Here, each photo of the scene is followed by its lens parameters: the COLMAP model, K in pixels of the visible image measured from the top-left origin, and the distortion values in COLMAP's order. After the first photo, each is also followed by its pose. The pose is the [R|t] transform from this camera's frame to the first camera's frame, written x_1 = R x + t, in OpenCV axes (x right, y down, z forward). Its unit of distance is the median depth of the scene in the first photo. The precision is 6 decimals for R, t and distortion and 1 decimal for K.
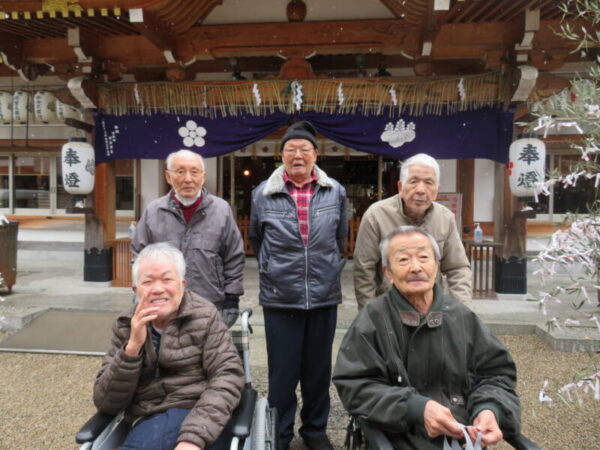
lens RADIAL K [[491.7, 0, 300.0], [0, 491.7, 225.0], [0, 0, 1]] dist [0.038228, -0.017936]
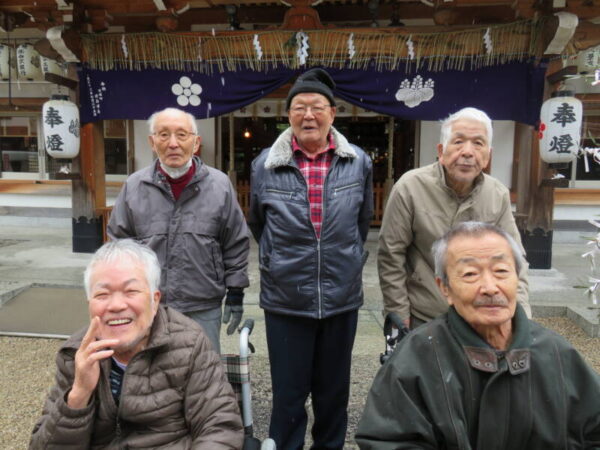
lens RADIAL K [[491.7, 0, 300.0], [0, 491.7, 225.0], [0, 0, 1]] dist [0.038228, -0.017936]
pose [[0.999983, 0.003406, -0.004802, -0.005452], [-0.003025, 0.997002, 0.077314, -0.012020], [0.005051, -0.077298, 0.996995, 0.082770]]
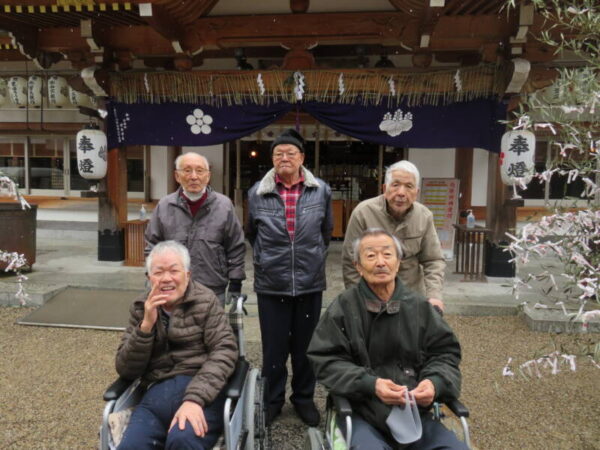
lens RADIAL K [[491.7, 0, 300.0], [0, 491.7, 225.0], [0, 0, 1]] dist [0.038228, -0.017936]
pose [[0.999810, 0.009144, -0.017242, 0.016256], [-0.008335, 0.998888, 0.046396, -0.017067], [0.017647, -0.046243, 0.998774, -0.055401]]
